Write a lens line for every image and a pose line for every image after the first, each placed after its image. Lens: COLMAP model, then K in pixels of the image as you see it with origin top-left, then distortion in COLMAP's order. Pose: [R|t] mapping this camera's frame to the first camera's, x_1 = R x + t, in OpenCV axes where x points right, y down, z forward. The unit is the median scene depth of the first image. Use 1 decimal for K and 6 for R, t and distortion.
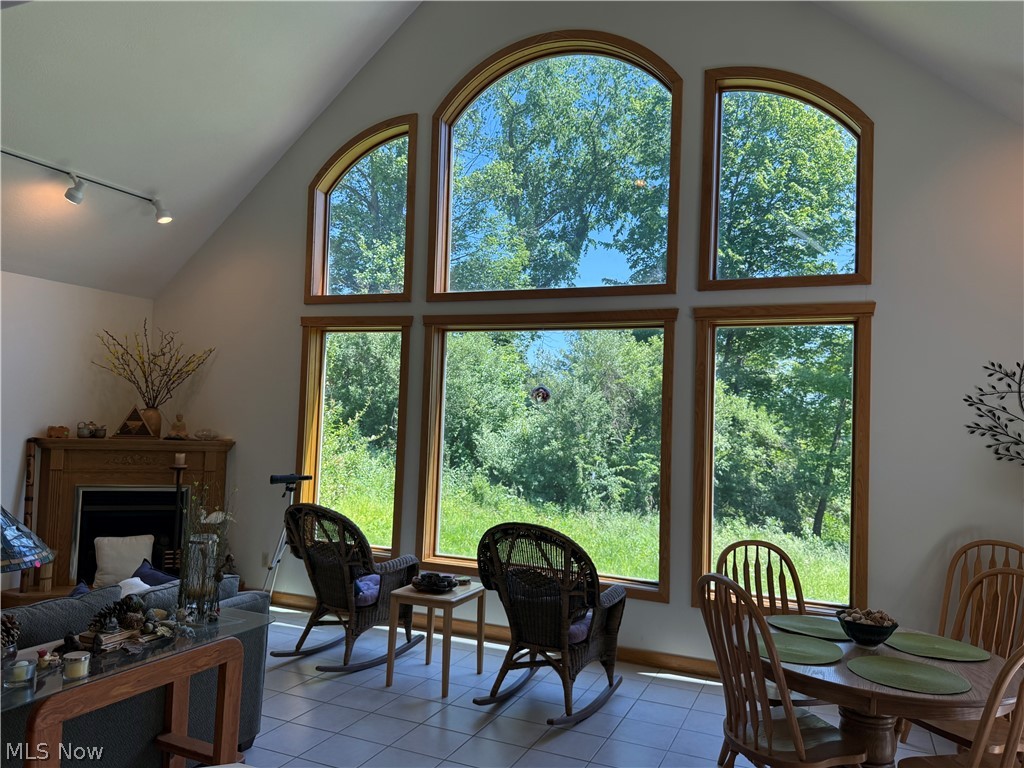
lens RADIAL K [[749.6, 0, 509.0], [0, 749.6, 388.0], [0, 0, 1]] dist [0.090559, -0.149595]
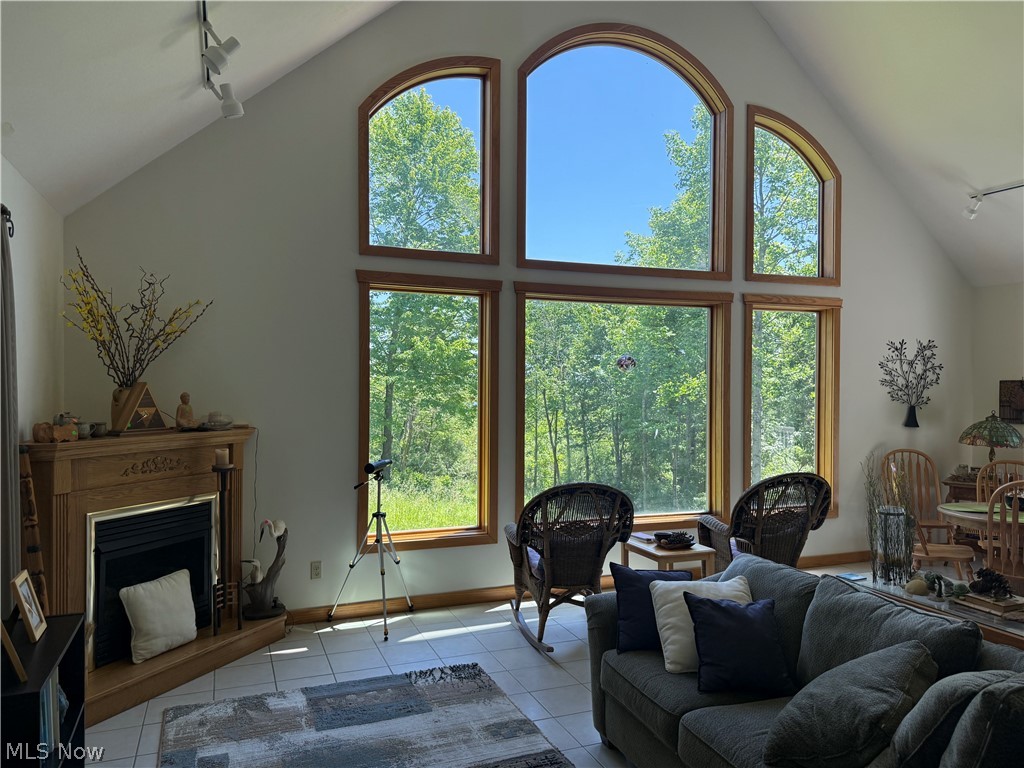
lens RADIAL K [[723.2, 0, 509.9], [0, 723.2, 390.6], [0, 0, 1]] dist [0.084761, -0.120234]
pose [[0.704676, -0.039213, 0.708445, -0.729729], [-0.007891, 0.997977, 0.063088, -0.014421], [-0.709486, -0.050047, 0.702941, 0.324135]]
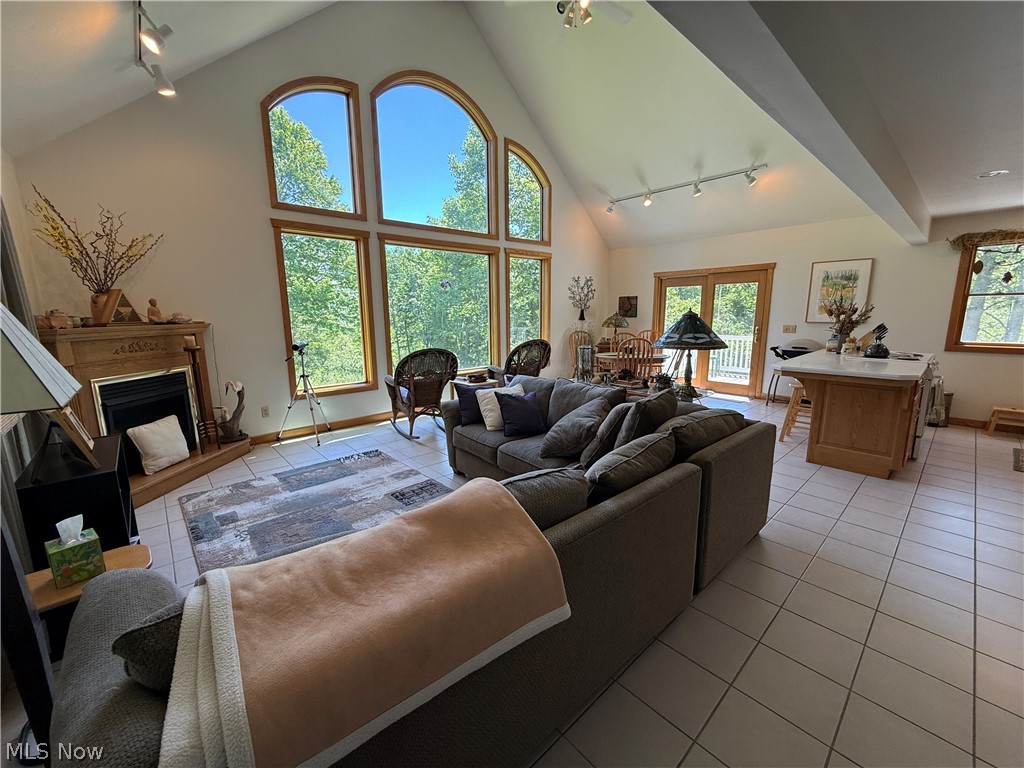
lens RADIAL K [[409.5, 0, 509.7], [0, 409.5, 384.9], [0, 0, 1]] dist [0.001579, 0.000235]
pose [[0.415590, -0.201071, 0.887049, -0.775947], [-0.011228, 0.974050, 0.226052, 0.016905], [-0.909483, -0.103904, 0.402548, 0.342374]]
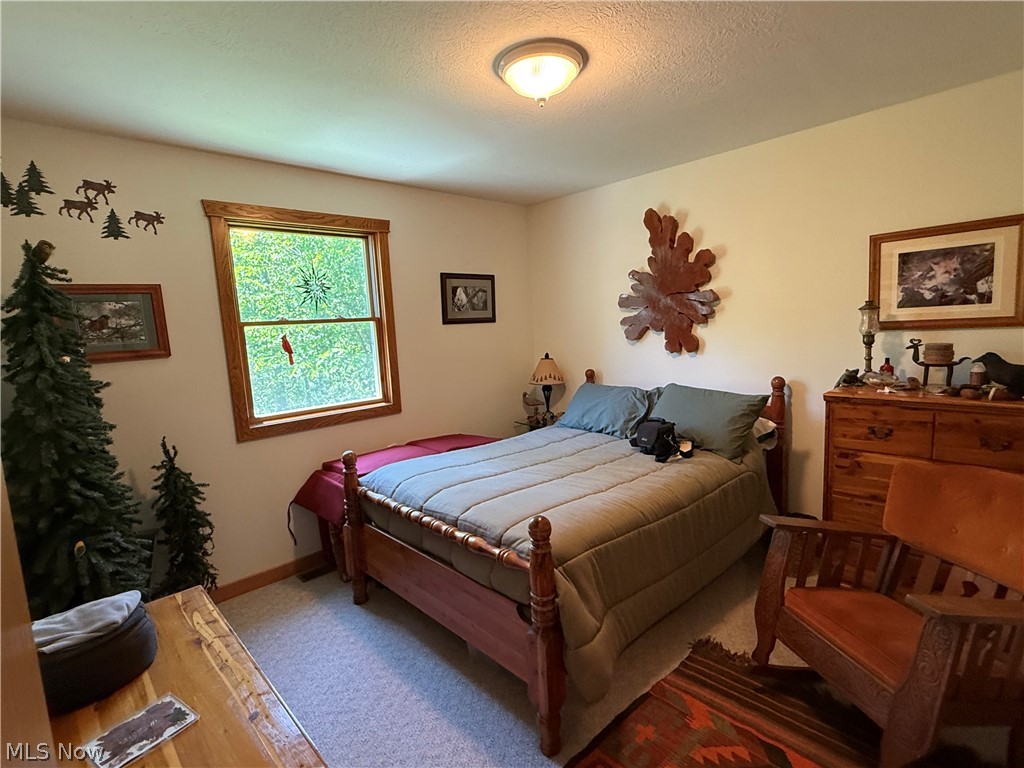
lens RADIAL K [[500.9, 0, 509.2], [0, 500.9, 386.7], [0, 0, 1]] dist [0.001174, 0.000550]
pose [[-0.920326, -0.058942, 0.386686, -0.111023], [-0.012888, 0.992614, 0.120629, 0.015363], [-0.390940, 0.106035, -0.914288, 0.216431]]
